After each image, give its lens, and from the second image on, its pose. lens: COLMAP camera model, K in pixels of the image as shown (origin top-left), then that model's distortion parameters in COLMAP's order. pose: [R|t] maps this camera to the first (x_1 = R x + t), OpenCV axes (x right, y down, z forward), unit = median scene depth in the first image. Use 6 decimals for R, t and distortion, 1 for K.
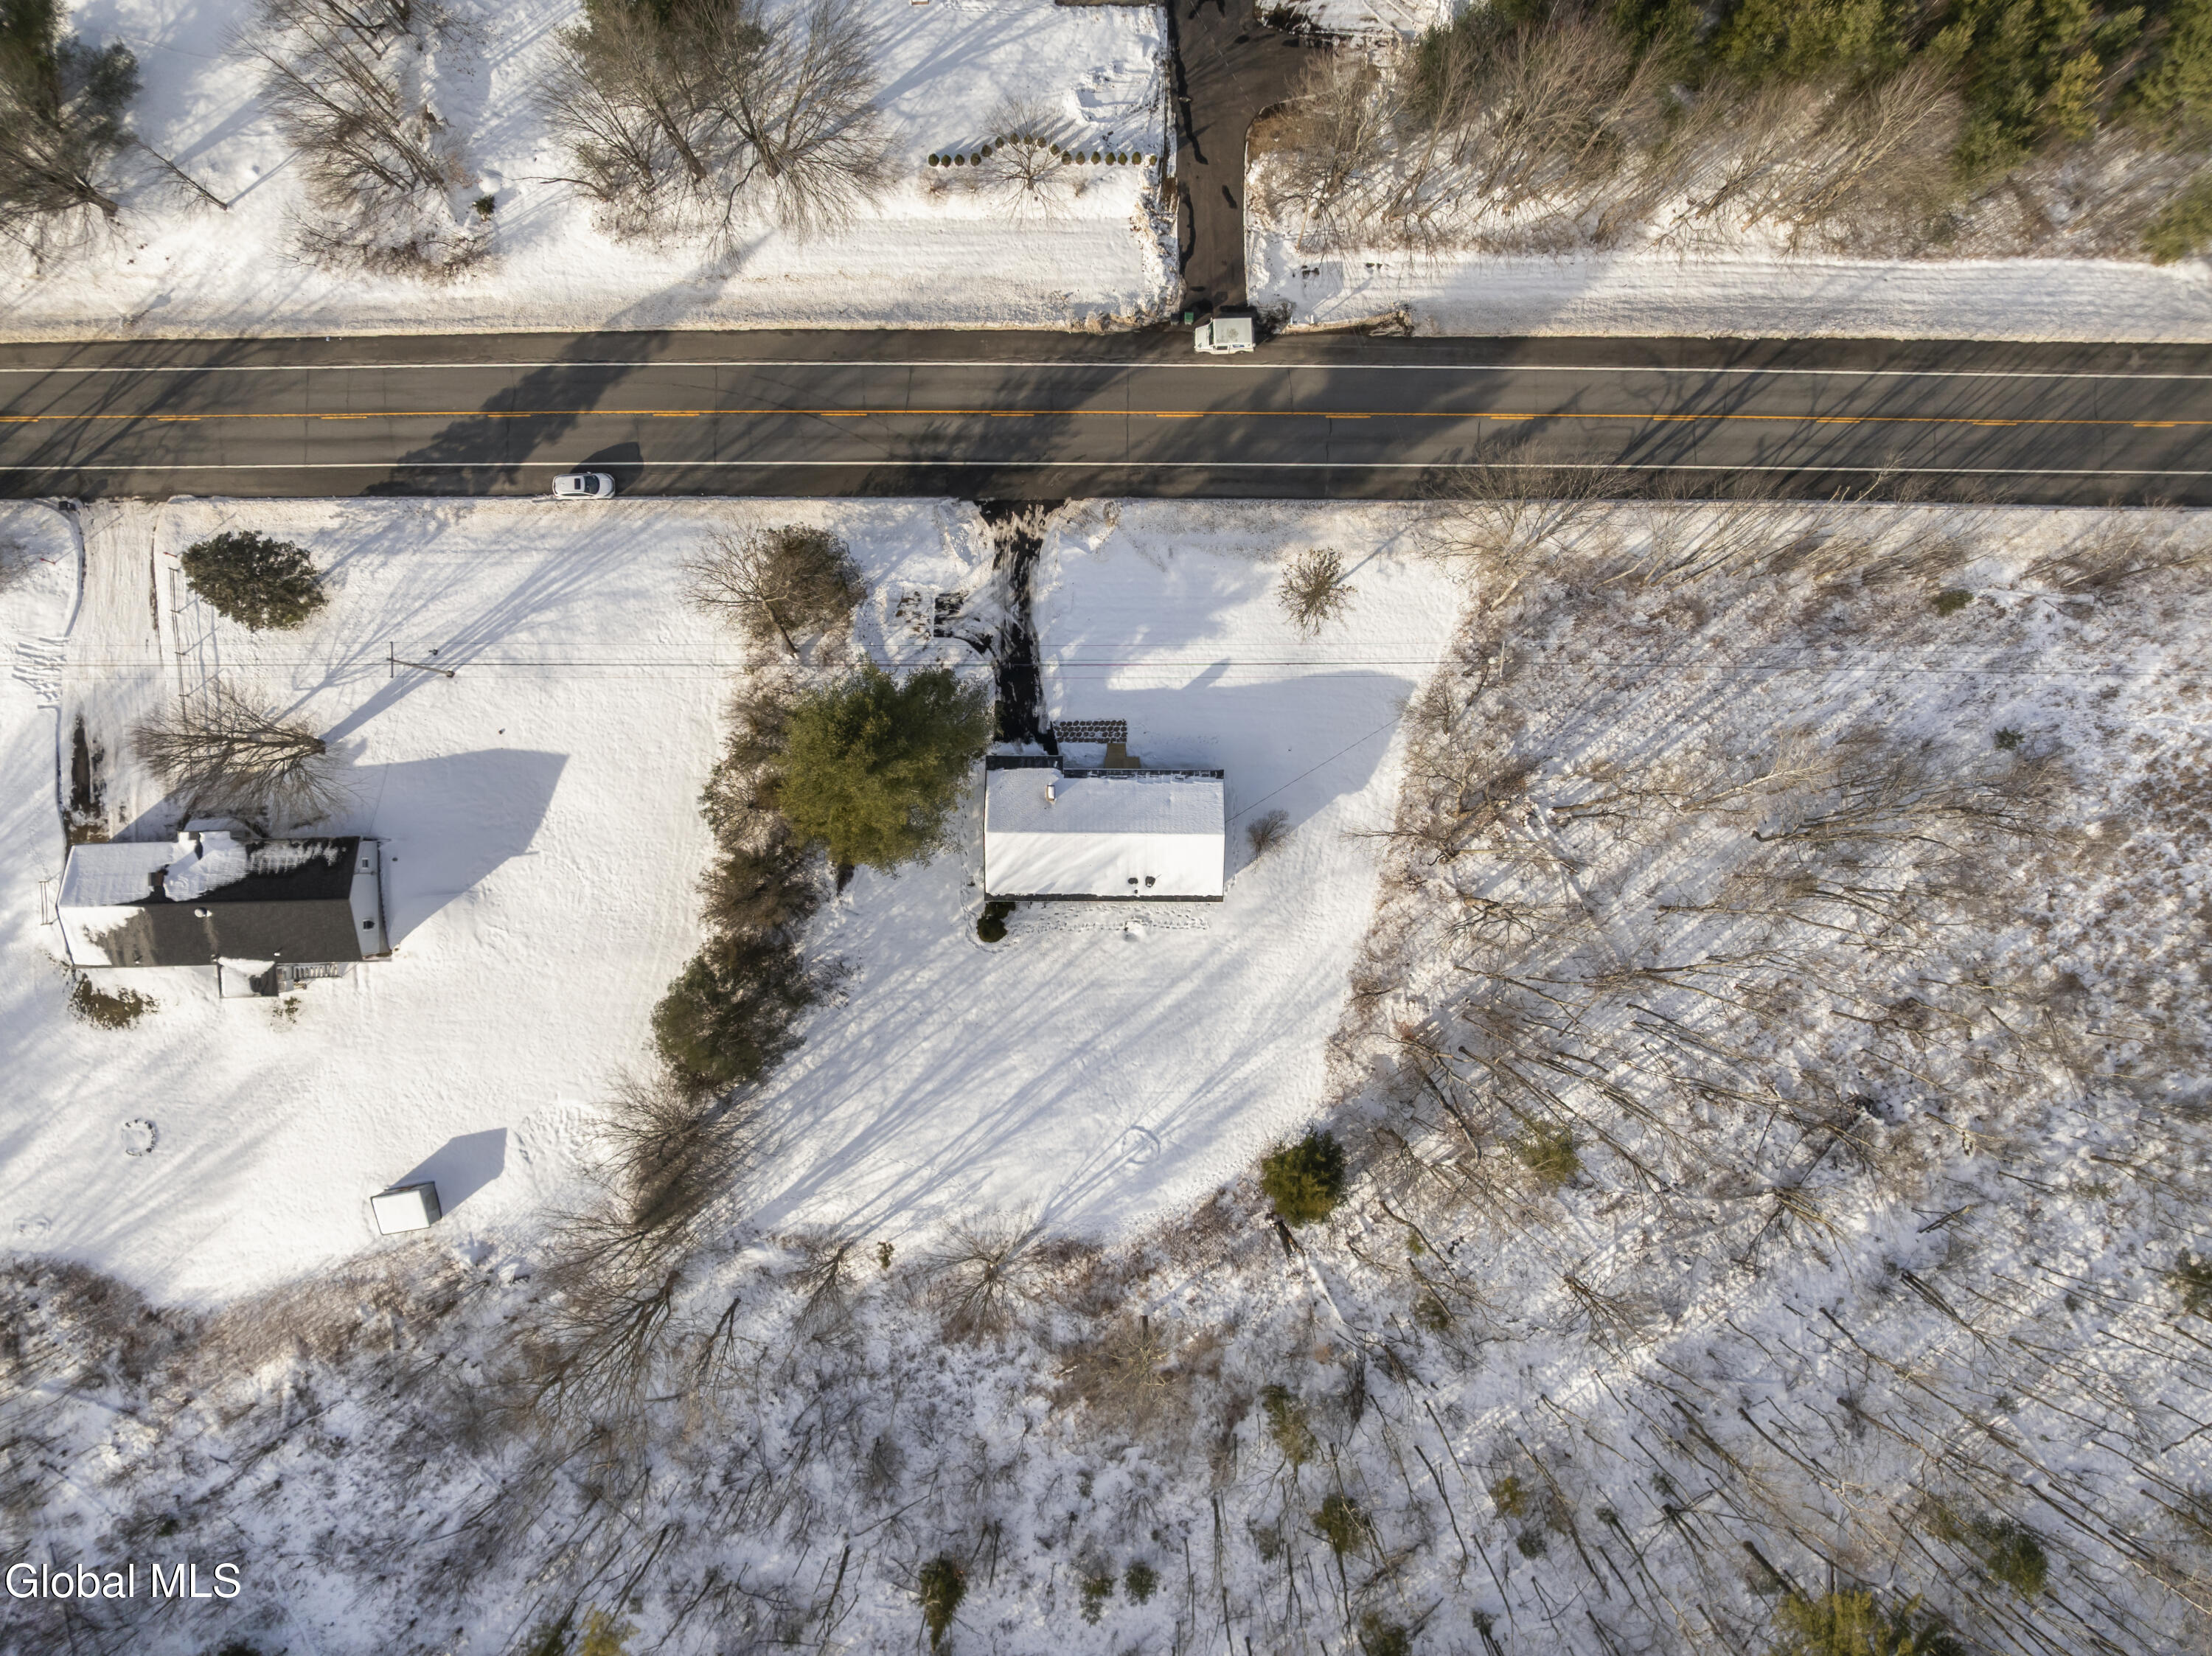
lens RADIAL K [[1541.1, 0, 1128.6], [0, 1541.1, 816.1], [0, 0, 1]] dist [-0.039352, -0.000472]
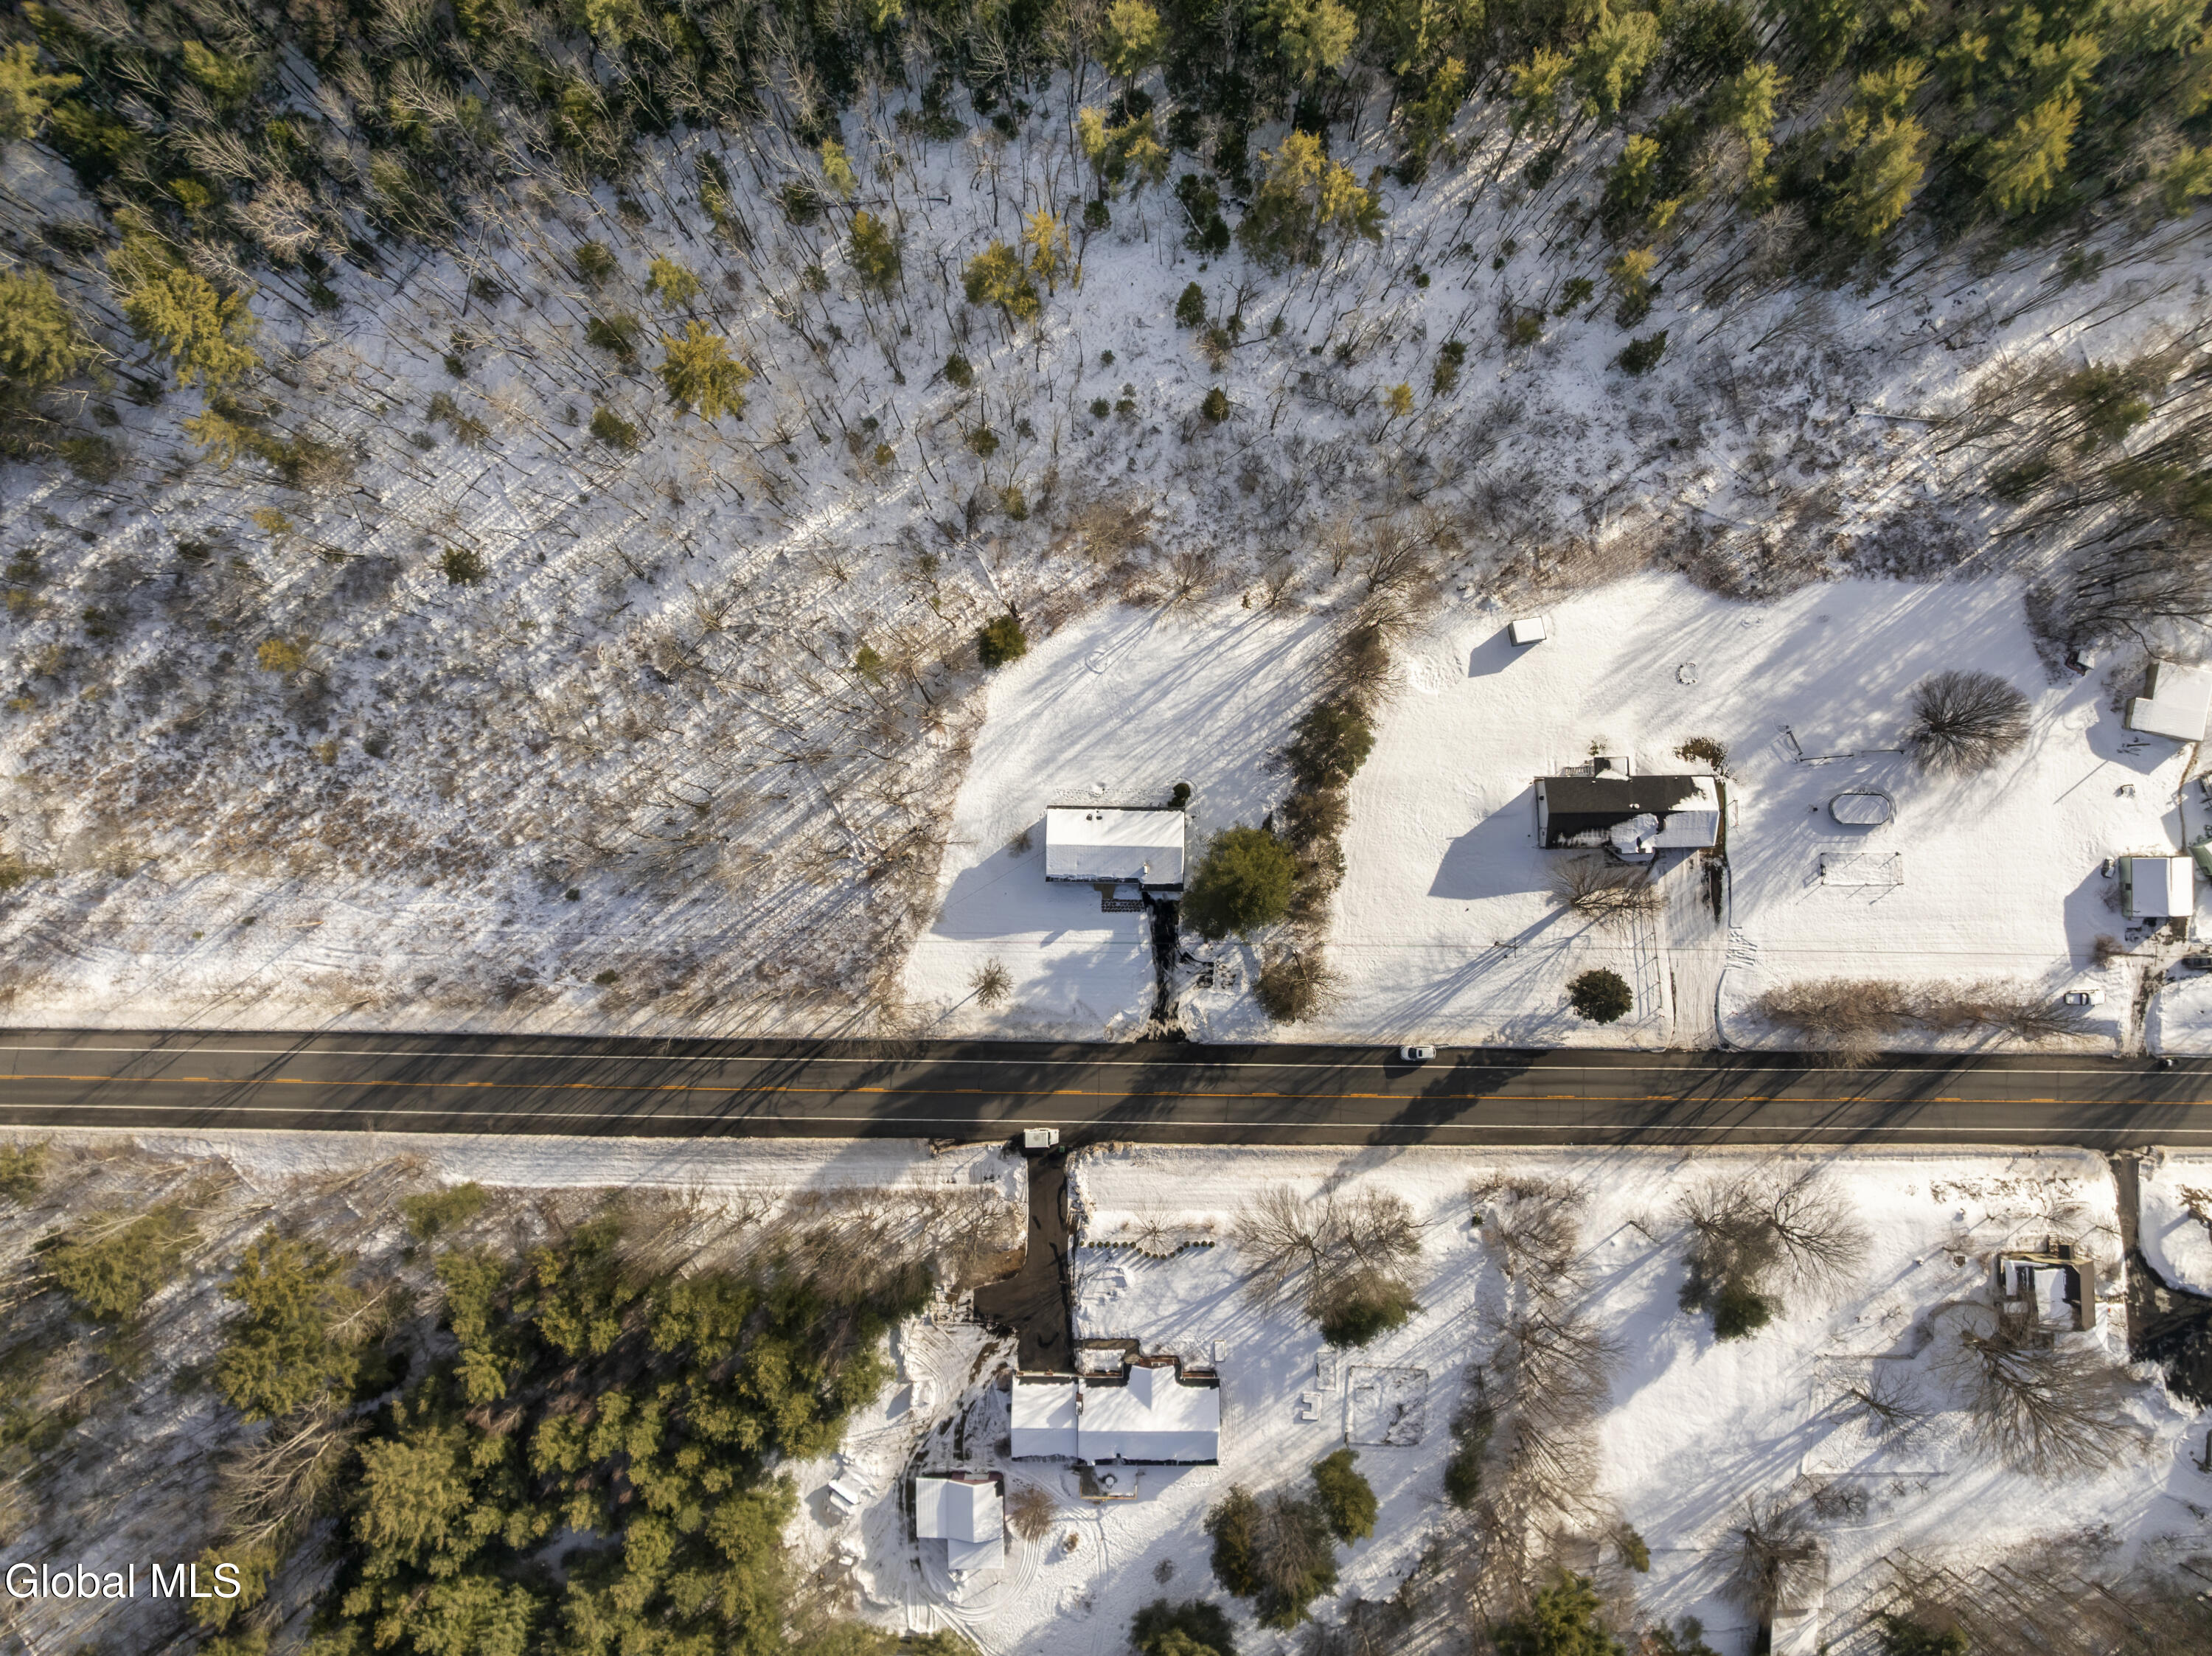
lens RADIAL K [[1541.1, 0, 1125.4], [0, 1541.1, 823.3], [0, 0, 1]] dist [-0.039352, -0.000472]
pose [[-0.999731, -0.013163, -0.019078, 0.006216], [0.012497, -0.999322, 0.034631, -0.022587], [-0.019521, 0.034383, 0.999218, -0.707384]]
